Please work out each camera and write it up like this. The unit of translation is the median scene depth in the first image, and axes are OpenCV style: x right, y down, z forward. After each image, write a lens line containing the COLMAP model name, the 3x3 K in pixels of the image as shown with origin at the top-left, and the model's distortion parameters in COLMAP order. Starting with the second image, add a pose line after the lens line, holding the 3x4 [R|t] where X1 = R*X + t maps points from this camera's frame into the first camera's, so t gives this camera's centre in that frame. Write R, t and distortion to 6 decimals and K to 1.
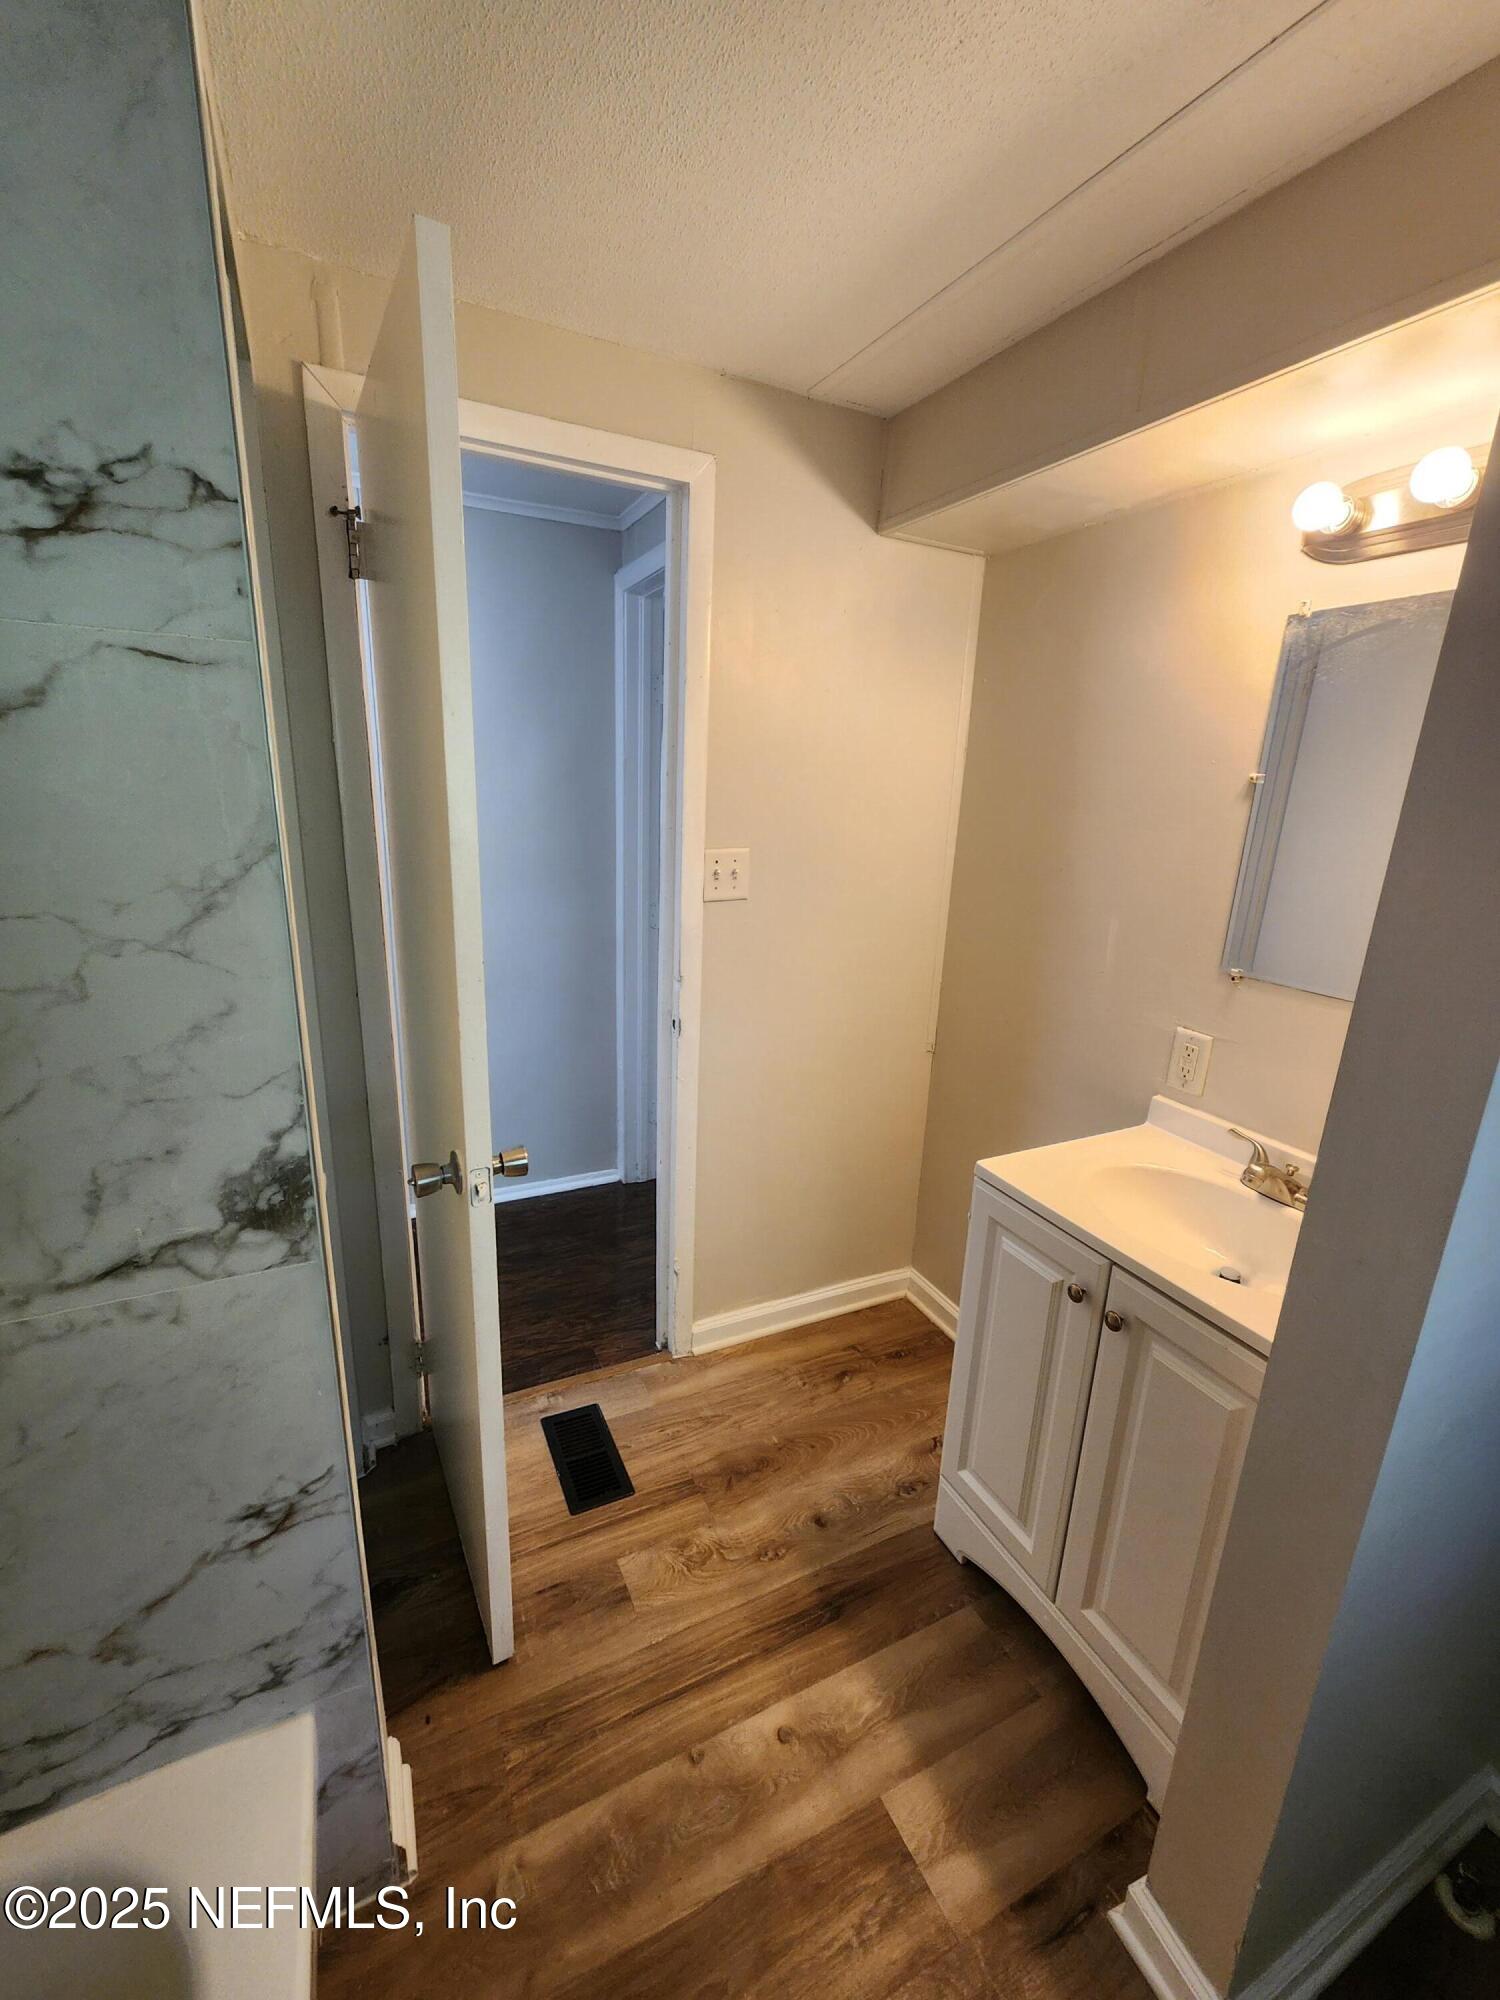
lens RADIAL K [[804.6, 0, 691.5], [0, 804.6, 1007.3], [0, 0, 1]] dist [0.007122, -0.014861]
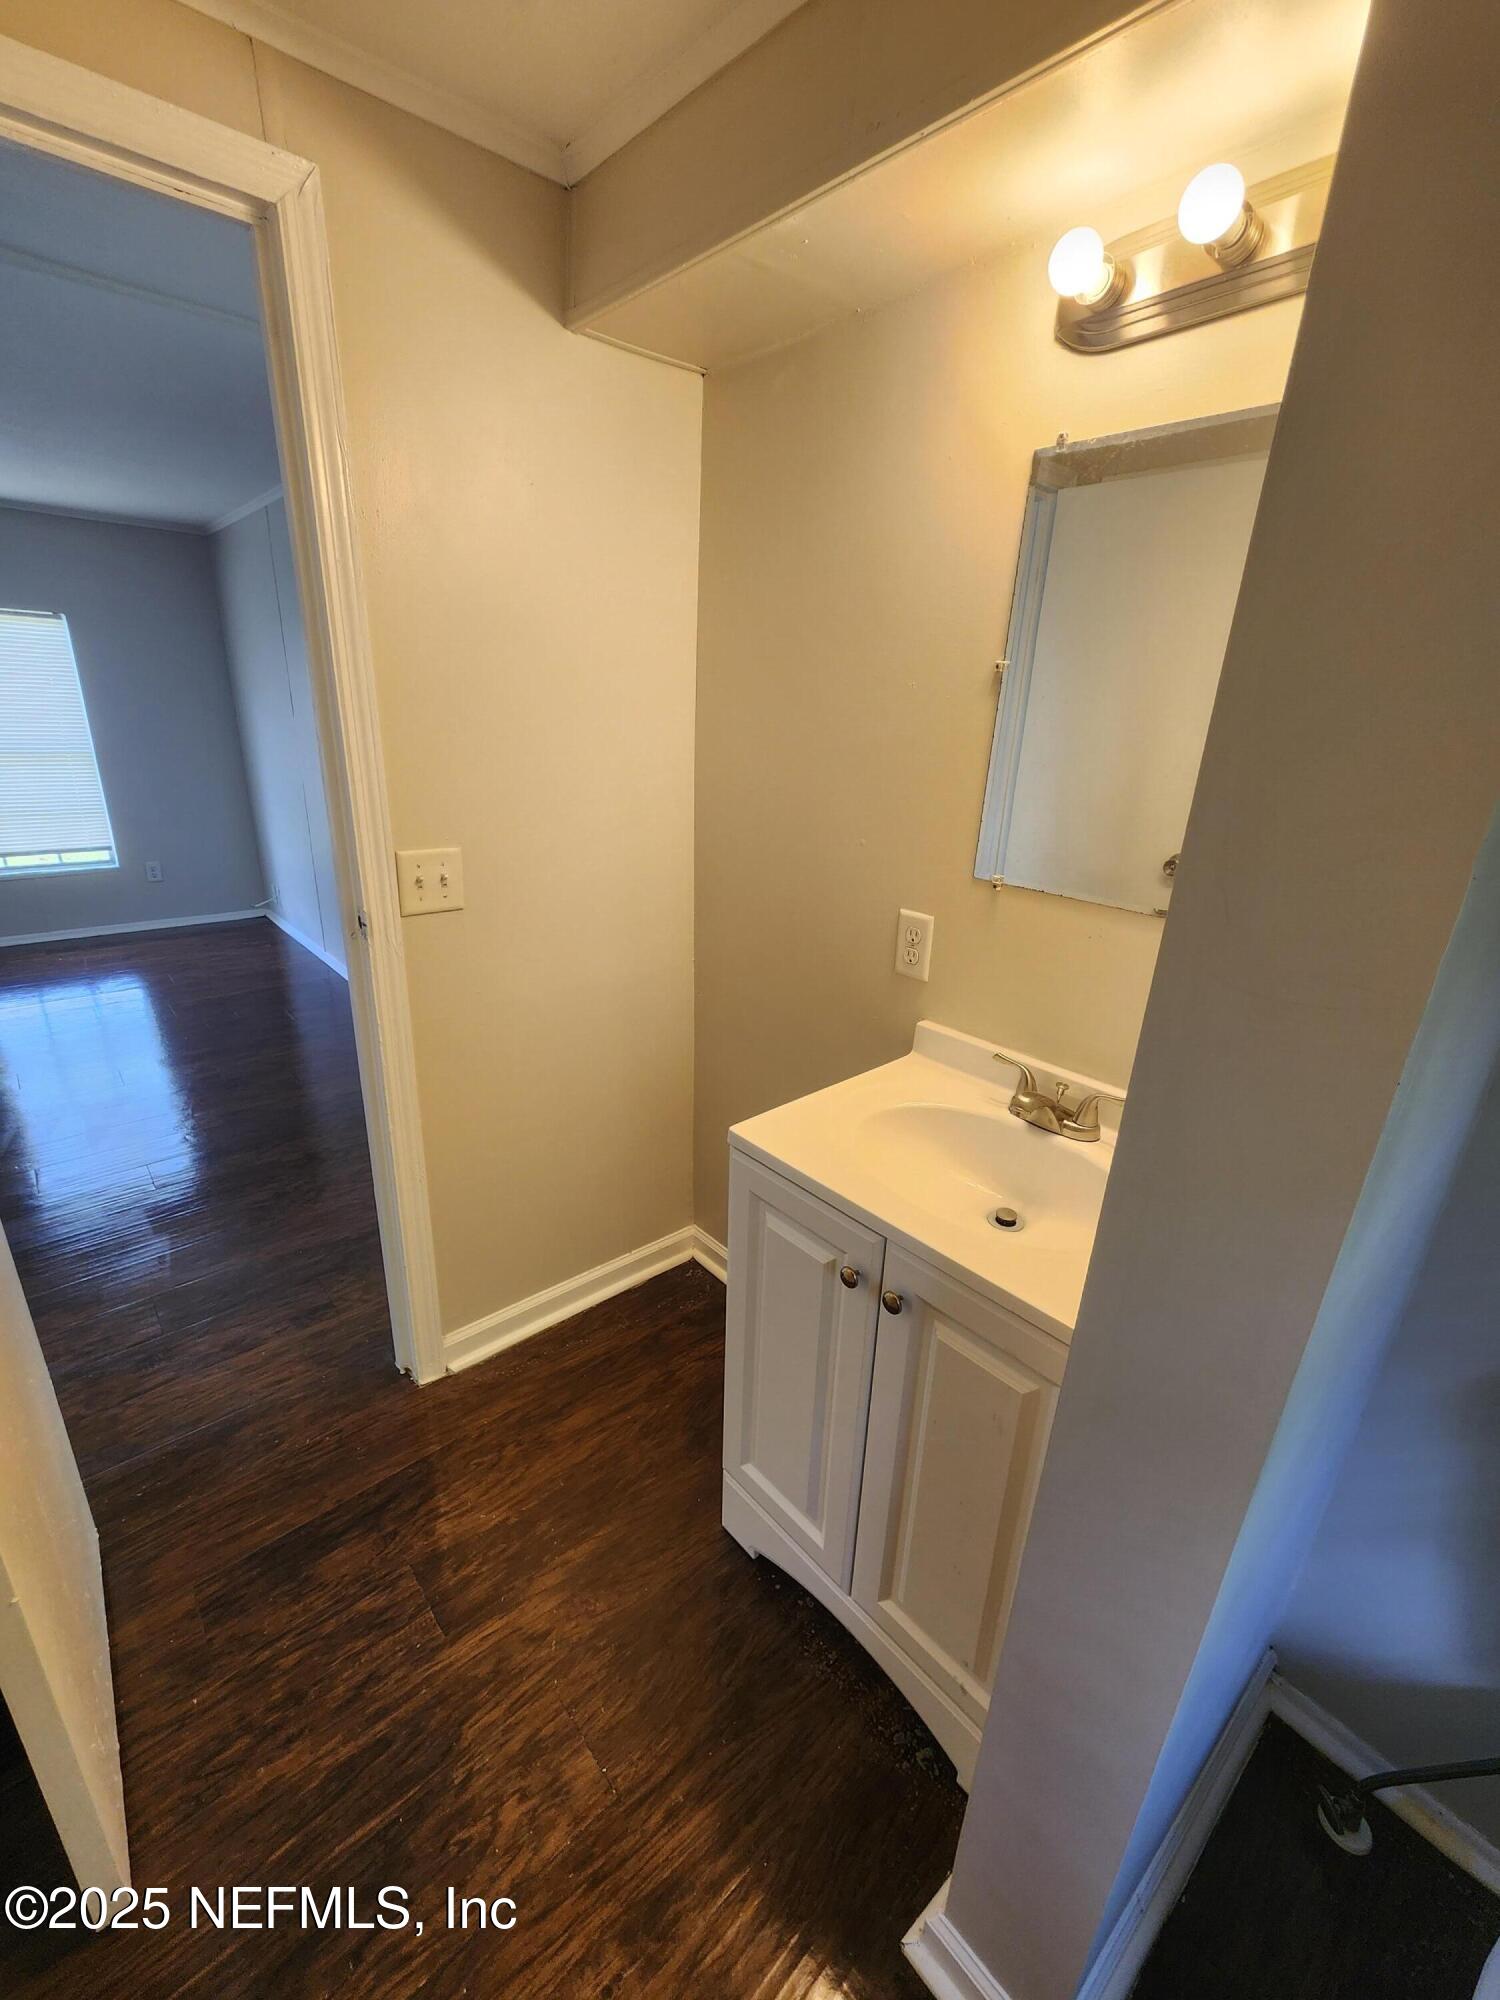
lens RADIAL K [[836.4, 0, 750.0], [0, 836.4, 1000.0], [0, 0, 1]] dist [0.000094, -0.000162]
pose [[0.942536, -0.080773, 0.324194, 0.114730], [0.062711, 0.995860, 0.065798, 0.011802], [-0.328167, -0.041687, 0.943700, 0.214887]]
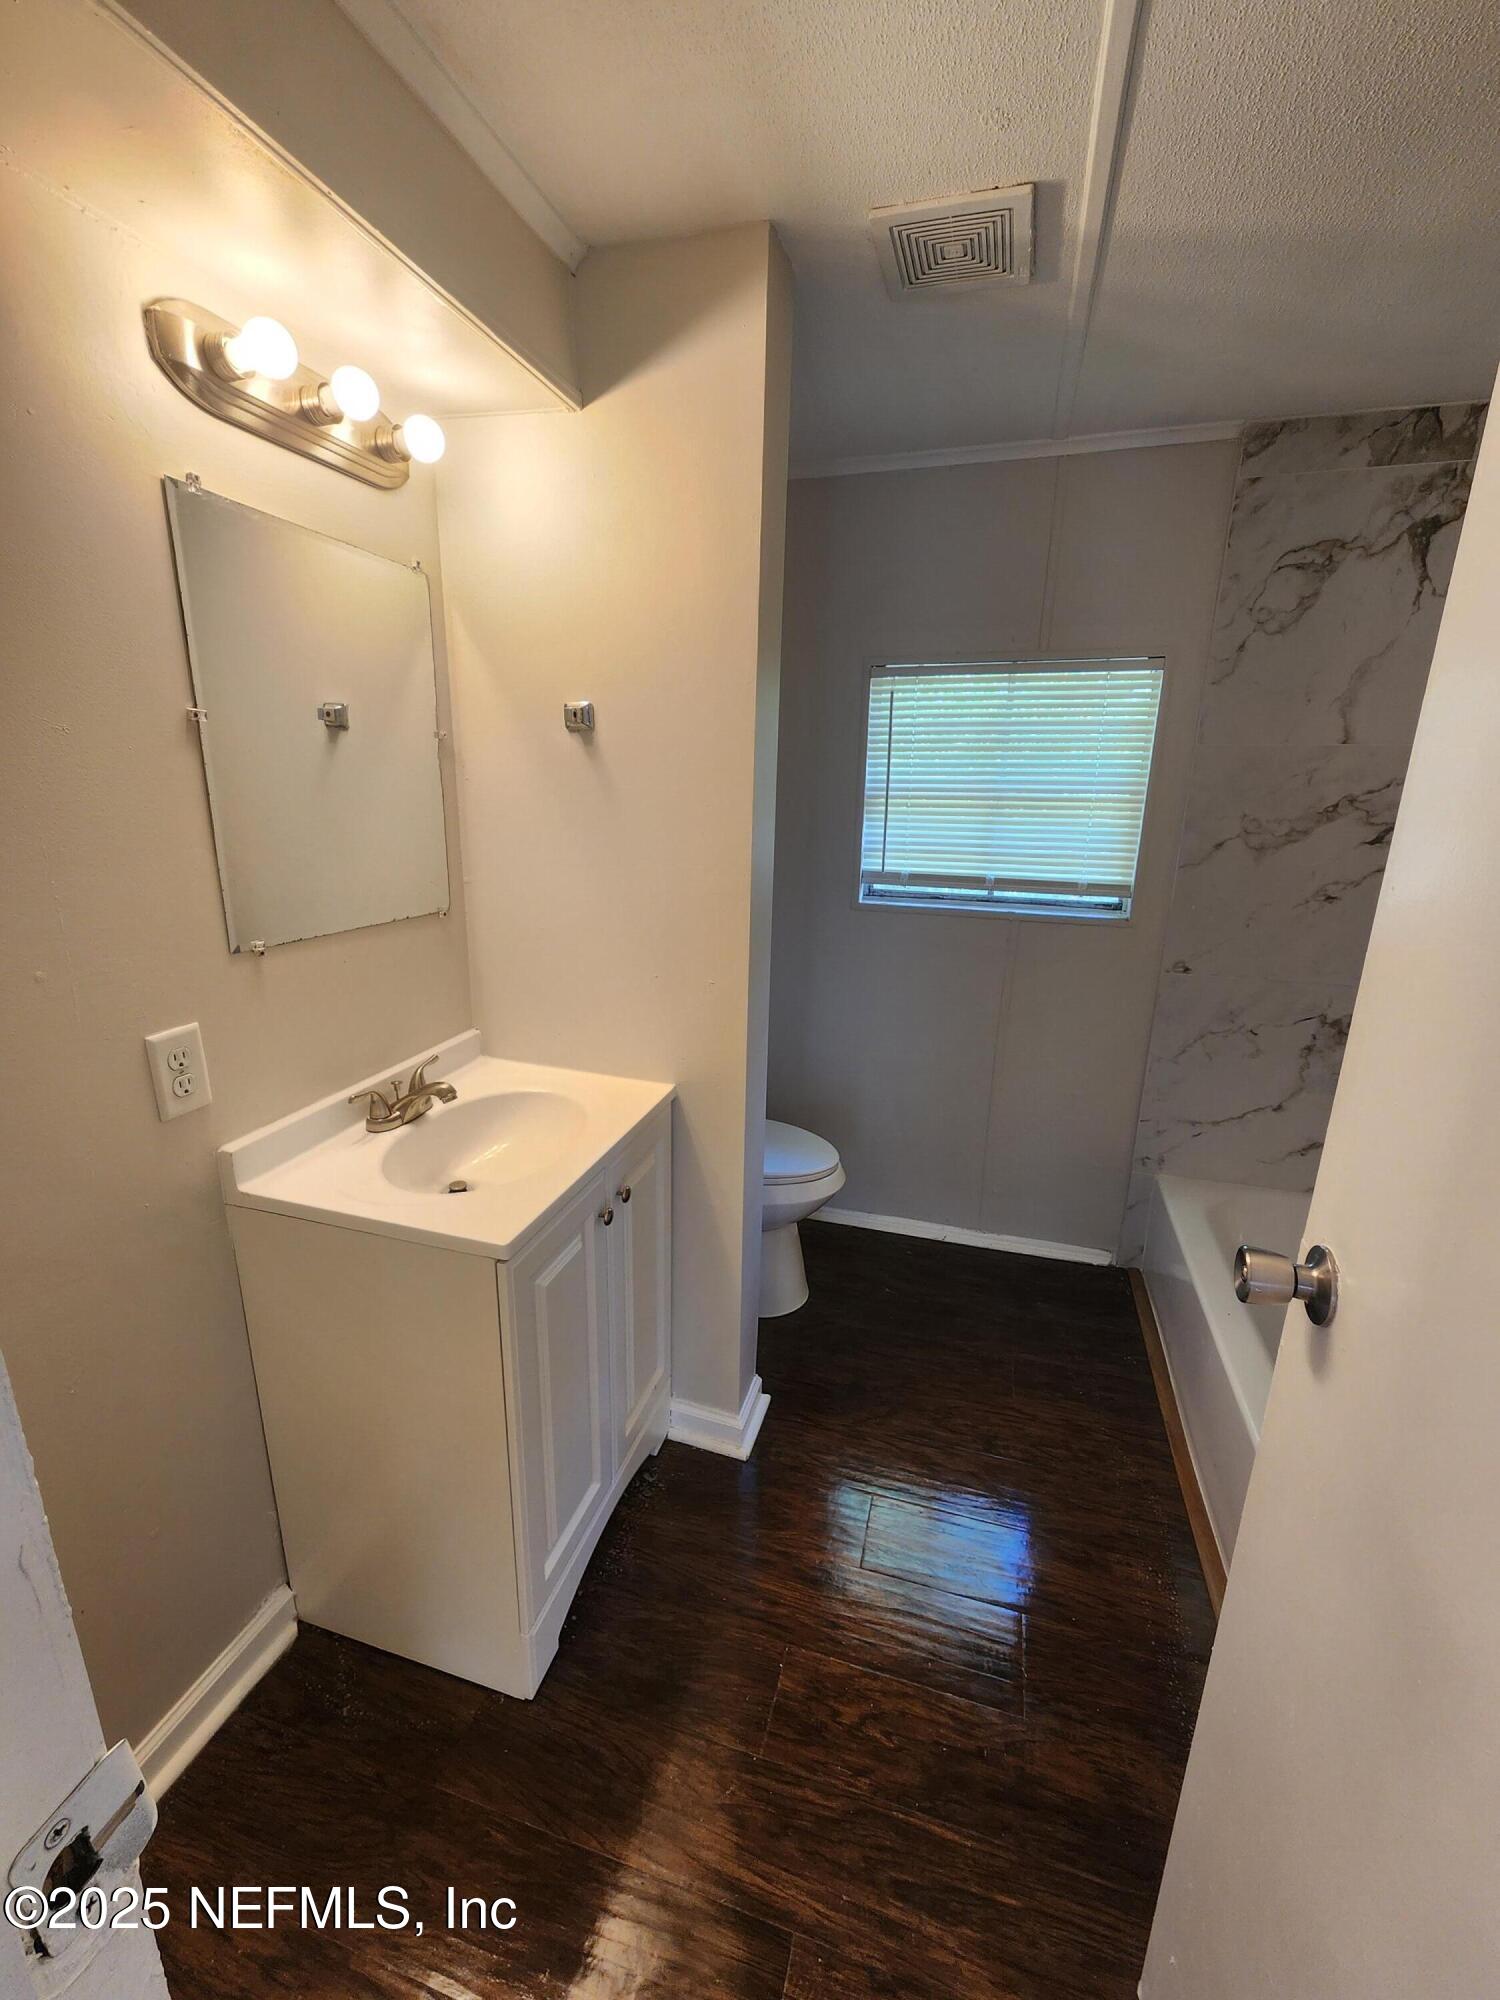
lens RADIAL K [[836.4, 0, 750.0], [0, 836.4, 1000.0], [0, 0, 1]] dist [0.000094, -0.000162]
pose [[-0.783744, -0.177681, 0.595126, -0.325202], [0.158025, 0.869623, 0.467744, -0.414220], [-0.600644, 0.460636, -0.653484, 1.622267]]
